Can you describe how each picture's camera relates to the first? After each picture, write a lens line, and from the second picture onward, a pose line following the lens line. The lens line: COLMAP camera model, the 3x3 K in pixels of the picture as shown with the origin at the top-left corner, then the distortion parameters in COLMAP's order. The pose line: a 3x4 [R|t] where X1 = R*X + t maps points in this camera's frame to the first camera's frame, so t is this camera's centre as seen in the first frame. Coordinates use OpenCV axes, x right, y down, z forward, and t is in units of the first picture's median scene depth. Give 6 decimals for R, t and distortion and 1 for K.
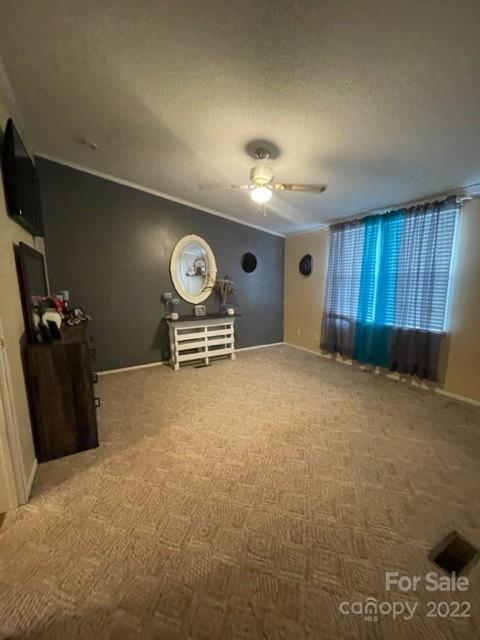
lens RADIAL K [[257.0, 0, 240.0], [0, 257.0, 320.0], [0, 0, 1]] dist [-0.001732, -0.000219]
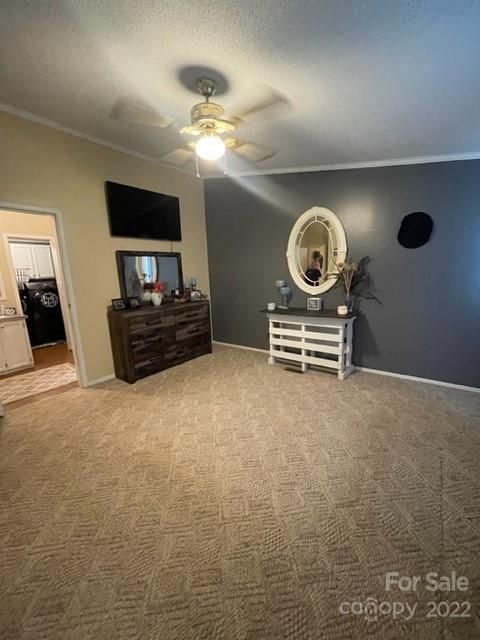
lens RADIAL K [[257.0, 0, 240.0], [0, 257.0, 320.0], [0, 0, 1]] dist [-0.001732, -0.000219]
pose [[0.381413, 0.167479, -0.909107, 0.541242], [-0.103217, 0.985017, 0.138159, -0.082082], [0.918624, 0.041140, 0.392985, 0.527625]]
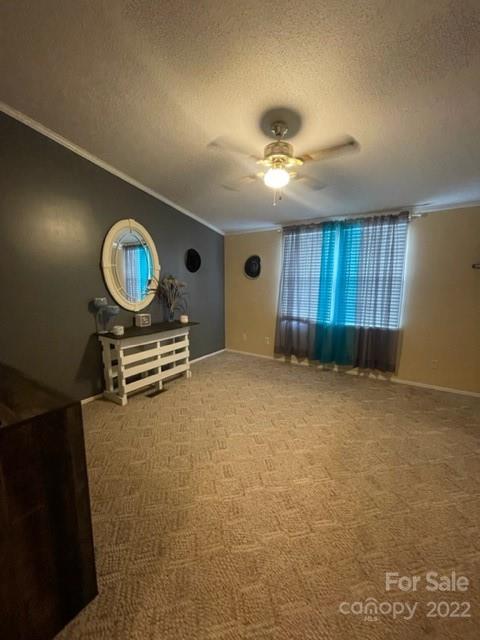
lens RADIAL K [[257.0, 0, 240.0], [0, 257.0, 320.0], [0, 0, 1]] dist [-0.001732, -0.000219]
pose [[0.892694, -0.053025, 0.447533, -0.267812], [0.055619, 0.998425, 0.007354, -0.030156], [-0.447218, 0.018326, 0.894237, 0.209628]]
